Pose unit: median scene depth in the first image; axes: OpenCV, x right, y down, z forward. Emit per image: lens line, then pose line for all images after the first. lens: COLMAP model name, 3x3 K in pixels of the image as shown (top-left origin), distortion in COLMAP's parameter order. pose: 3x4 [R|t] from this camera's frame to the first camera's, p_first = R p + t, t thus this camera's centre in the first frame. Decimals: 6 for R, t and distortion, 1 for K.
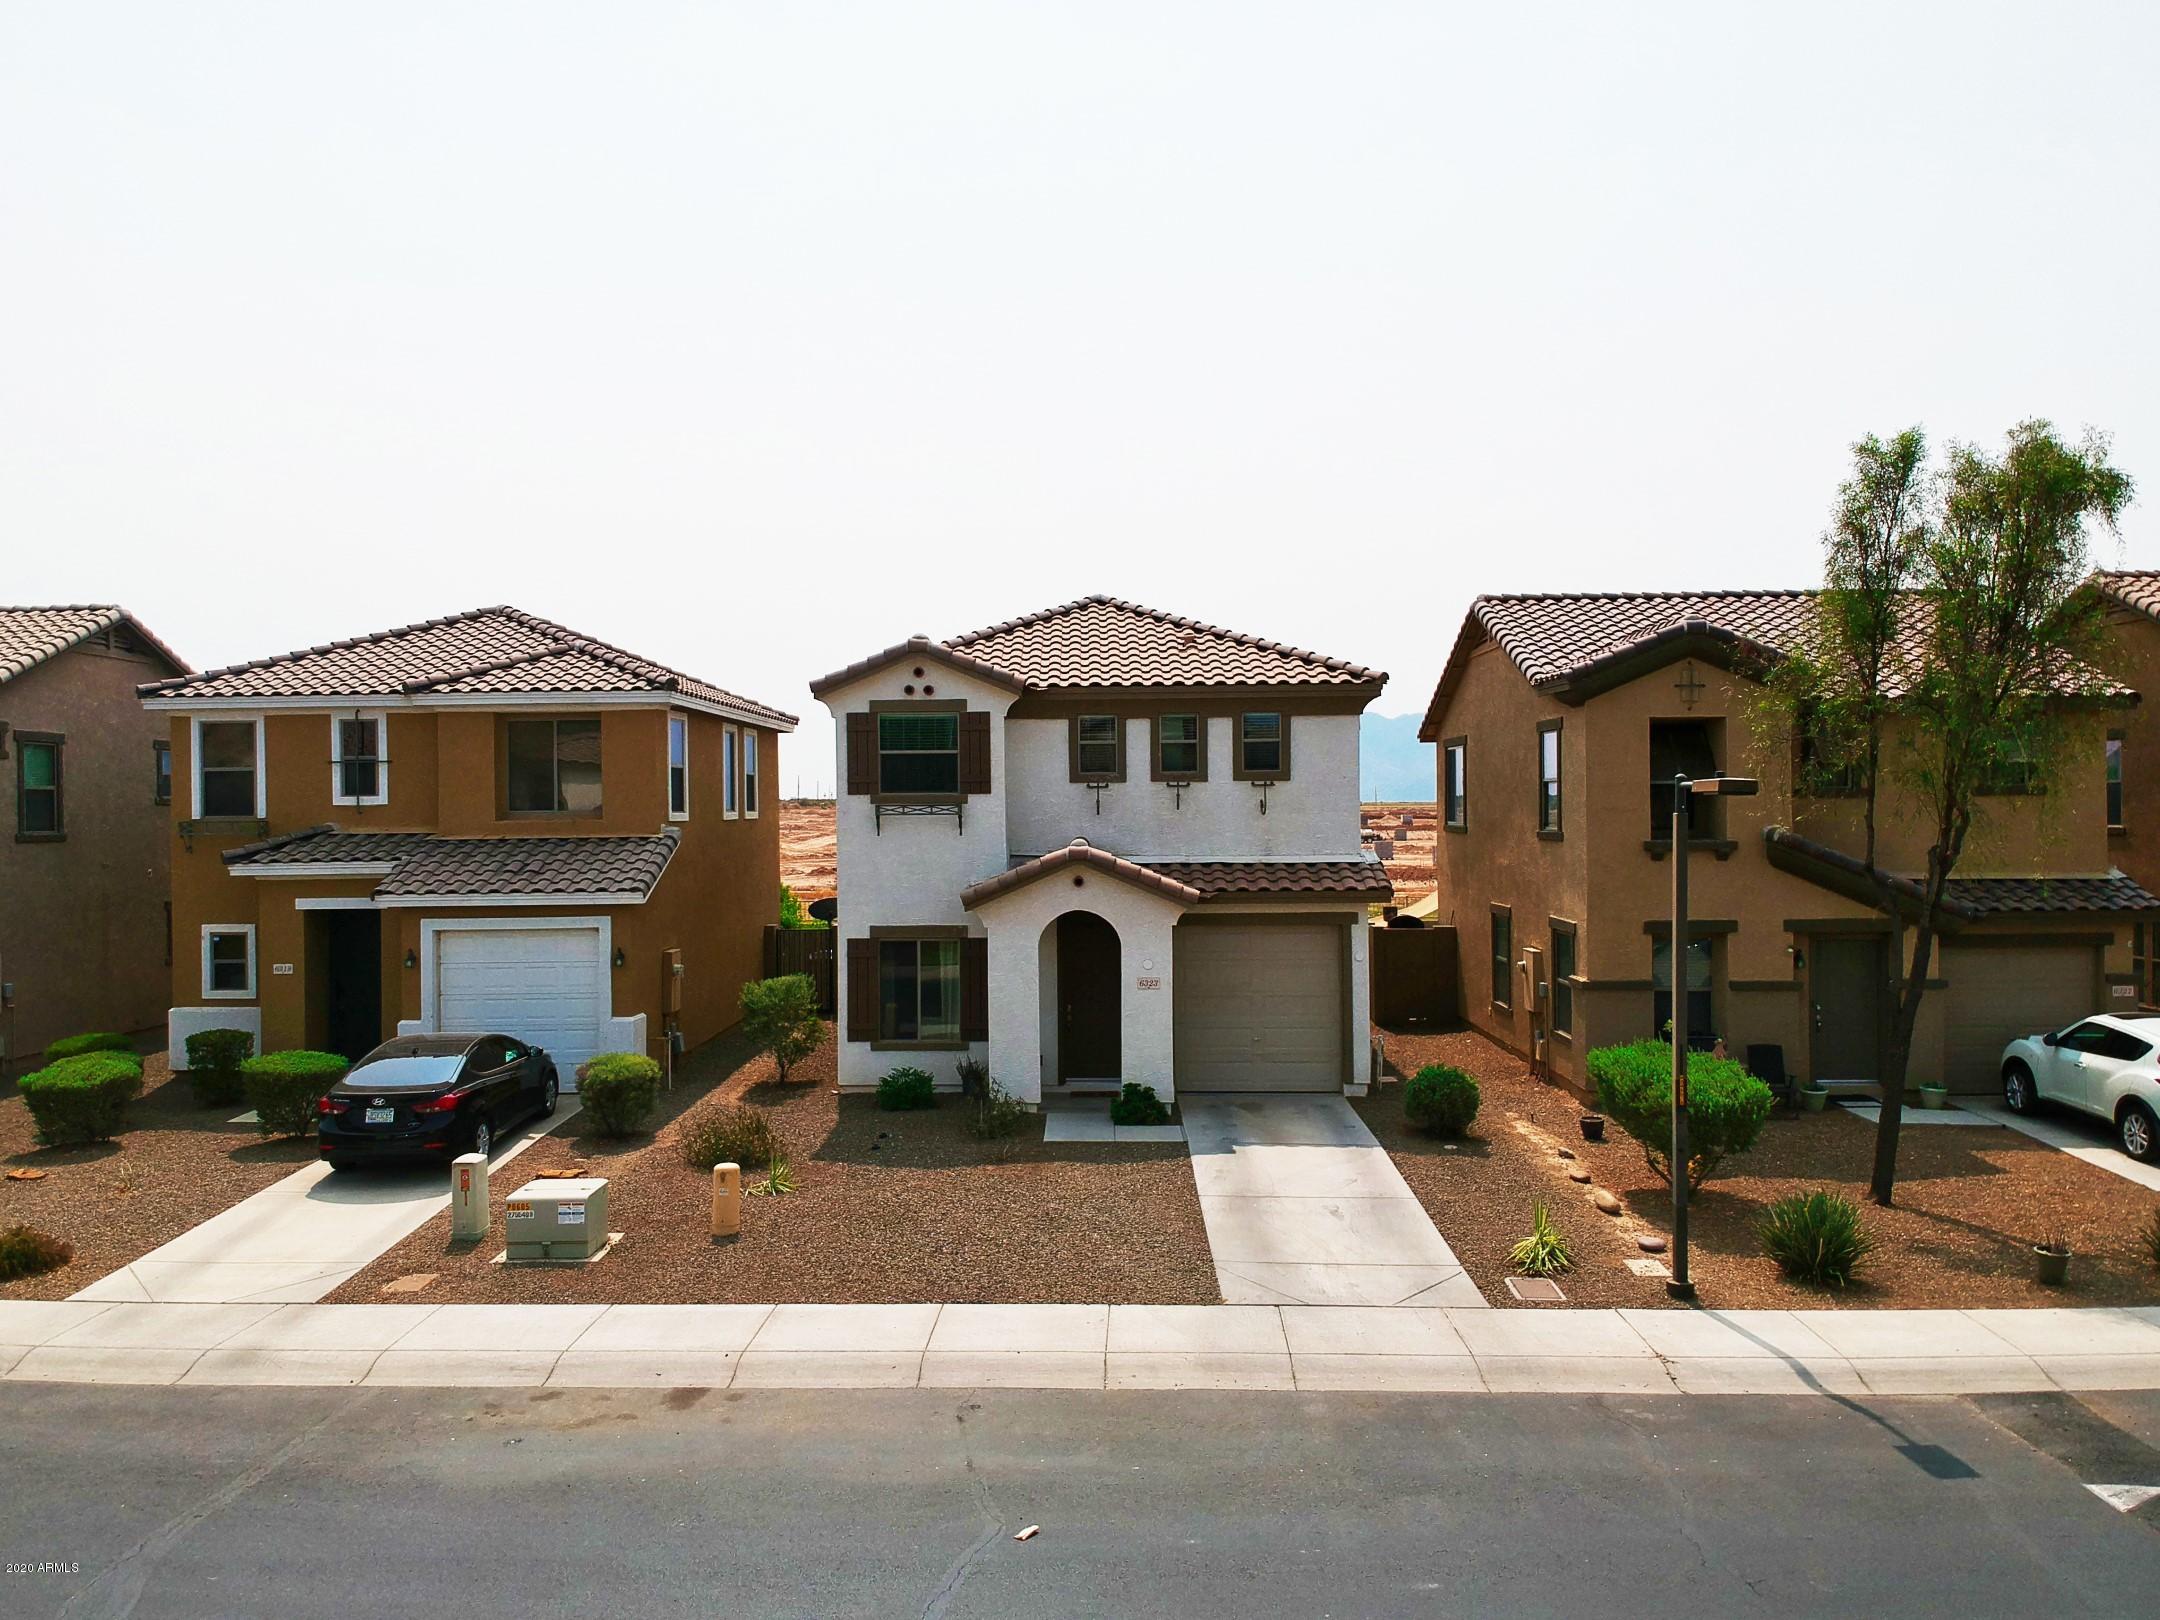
lens RADIAL K [[1644.8, 0, 1031.5], [0, 1644.8, 804.1], [0, 0, 1]] dist [0.033874, -0.067743]
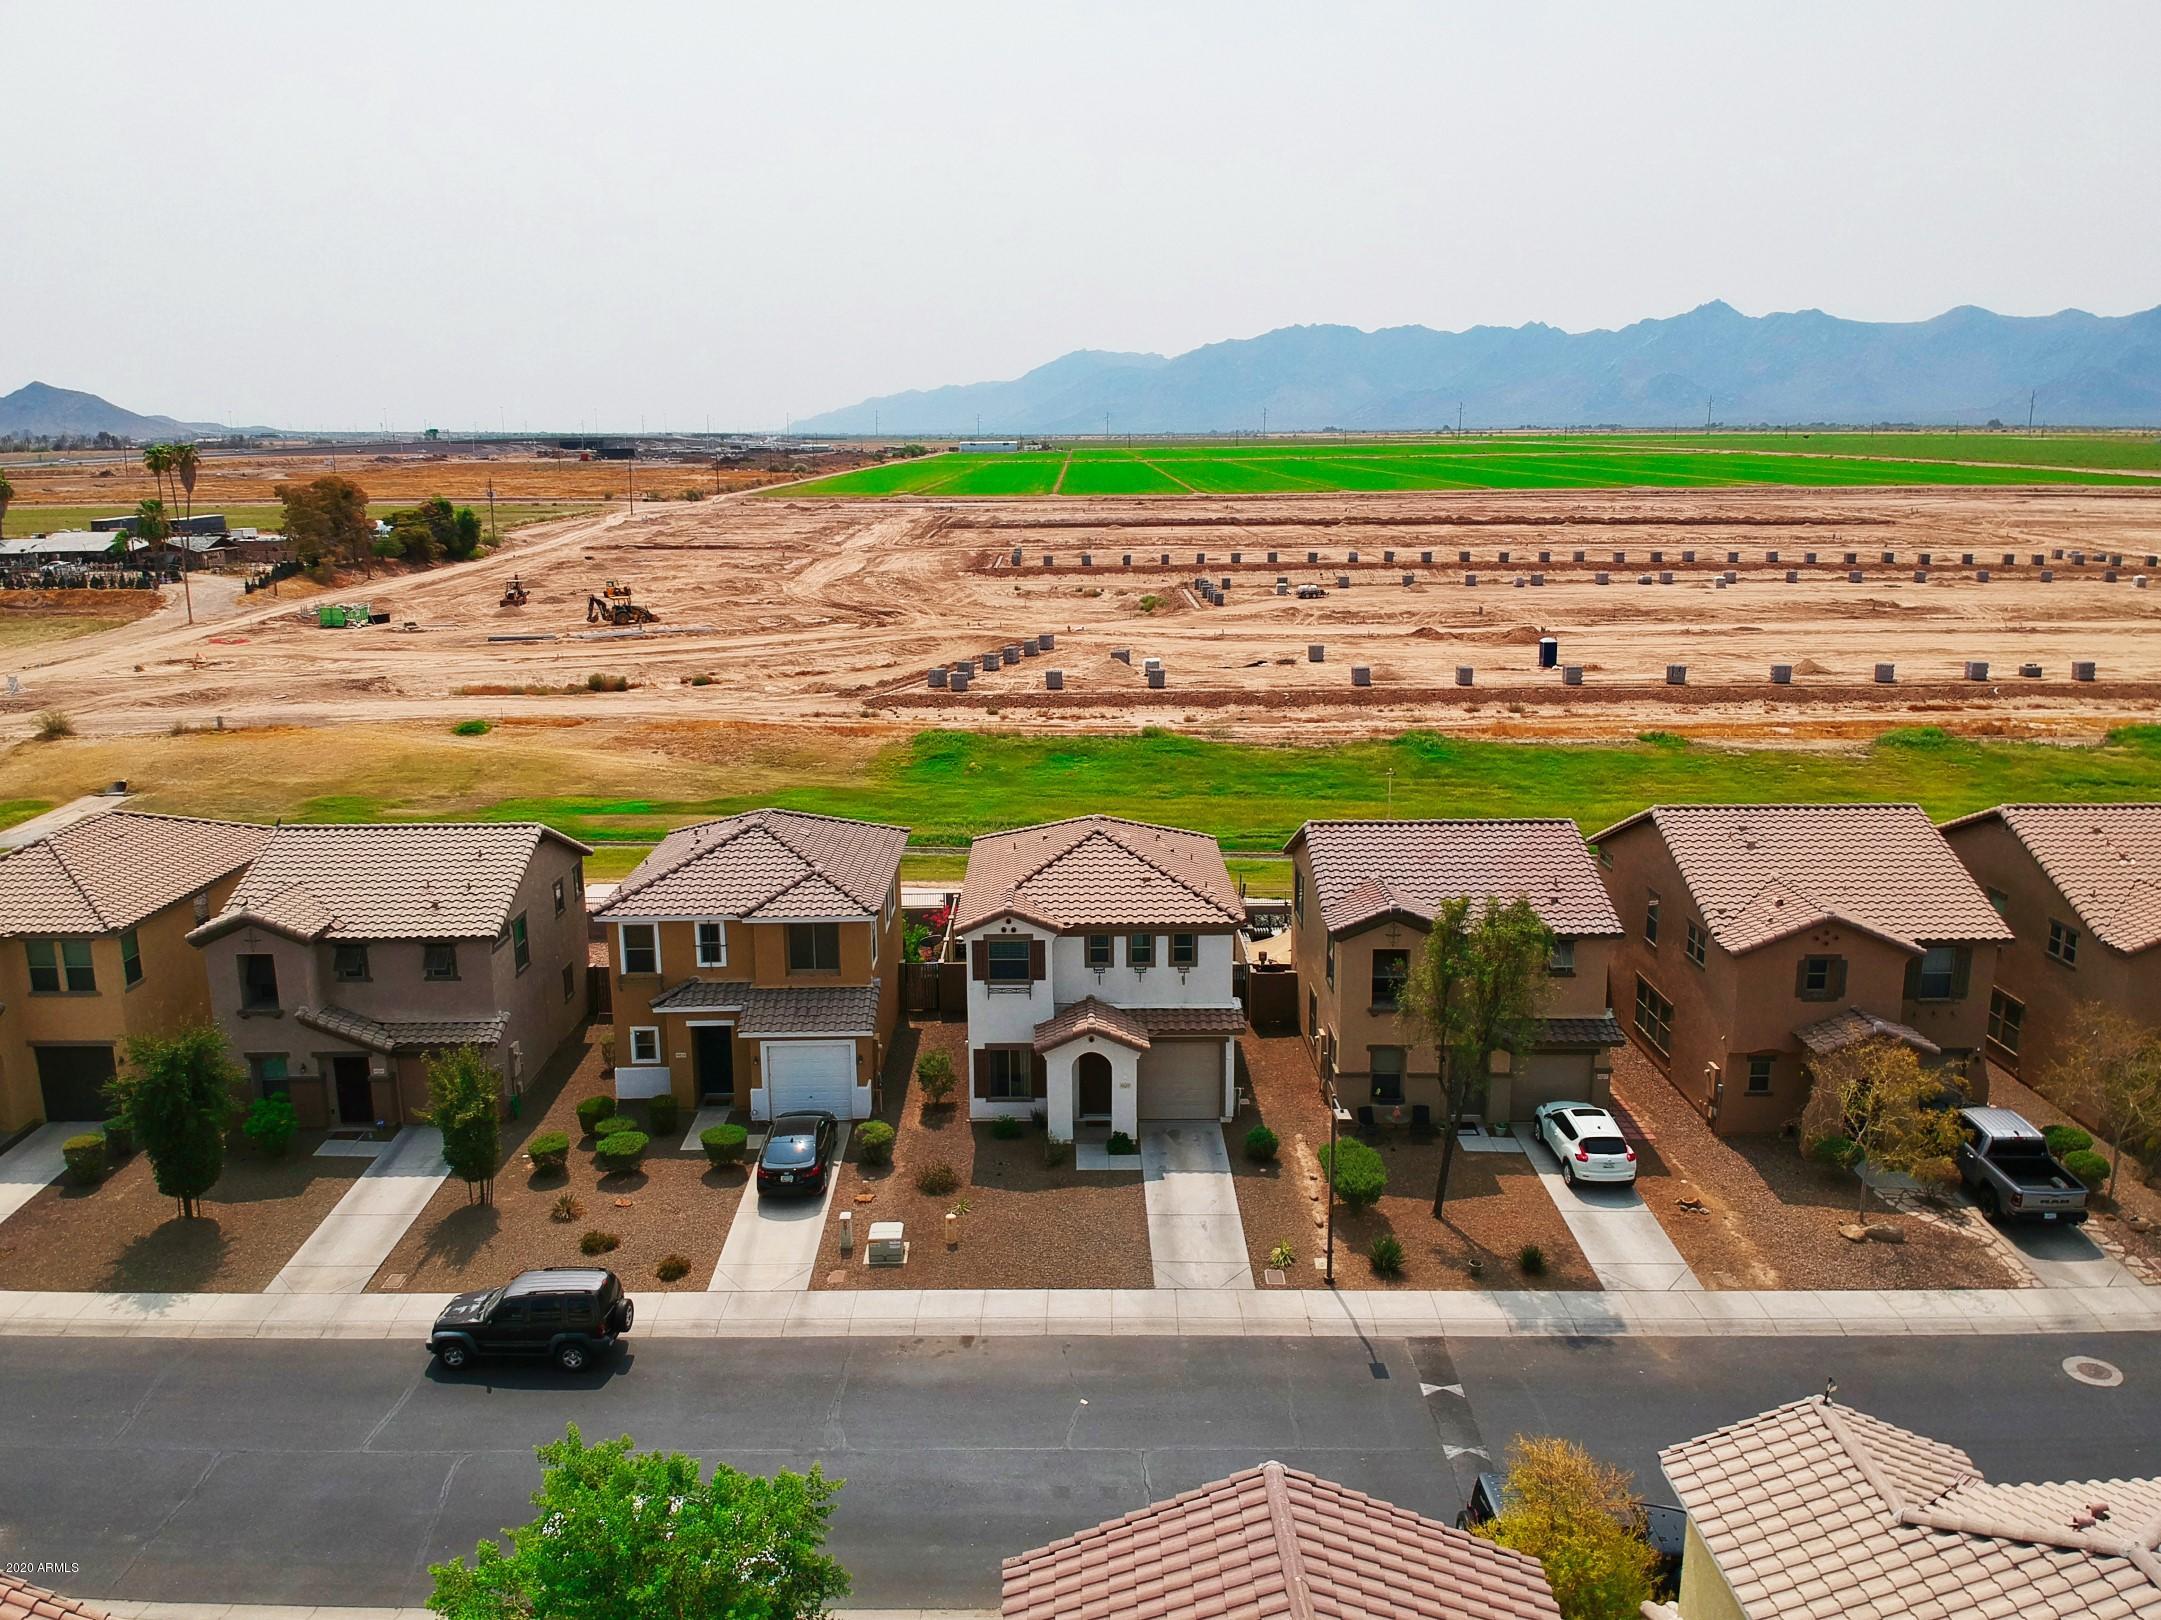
lens RADIAL K [[1623.5, 0, 1026.2], [0, 1623.5, 782.1], [0, 0, 1]] dist [0.075684, -0.142721]
pose [[0.999829, -0.009236, 0.016005, -0.084321], [0.005694, 0.977972, 0.208659, -0.704873], [-0.017579, -0.208532, 0.977858, -0.942196]]
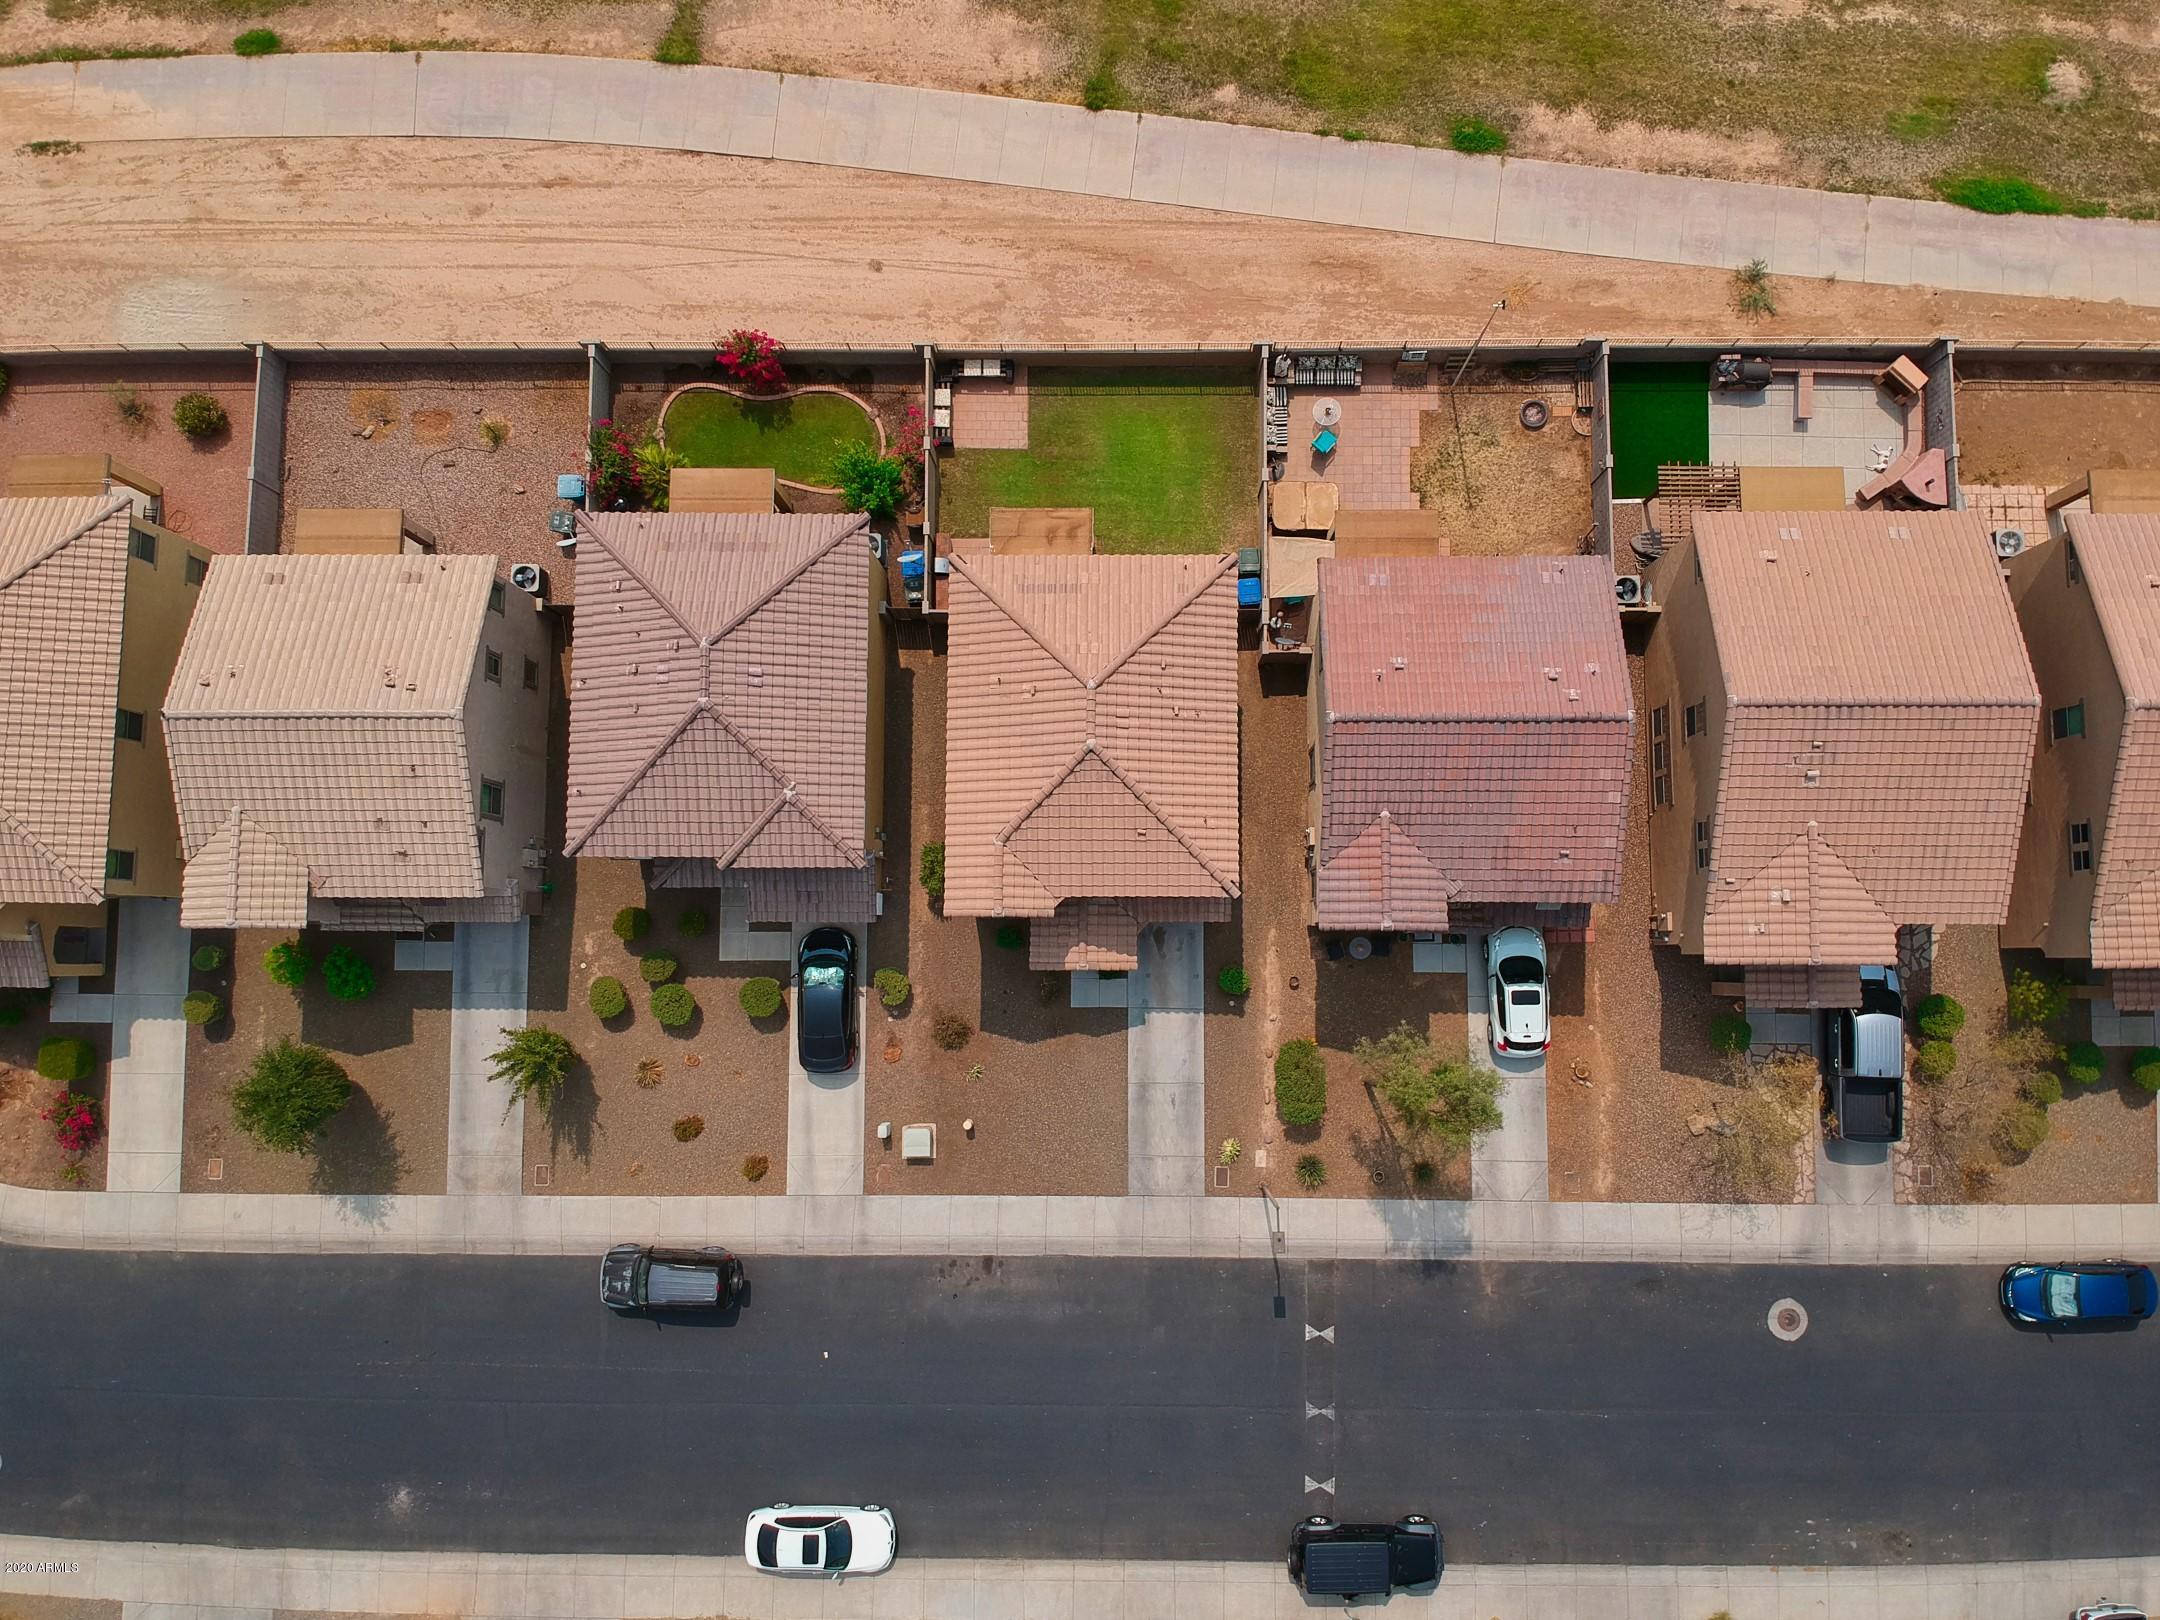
lens RADIAL K [[1592.6, 0, 1055.1], [0, 1592.6, 790.5], [0, 0, 1]] dist [0.072800, -0.141139]
pose [[0.999234, -0.035635, -0.016165, 0.032416], [0.020163, 0.114874, 0.993175, -2.124763], [-0.033535, -0.992741, 0.115504, 0.992307]]
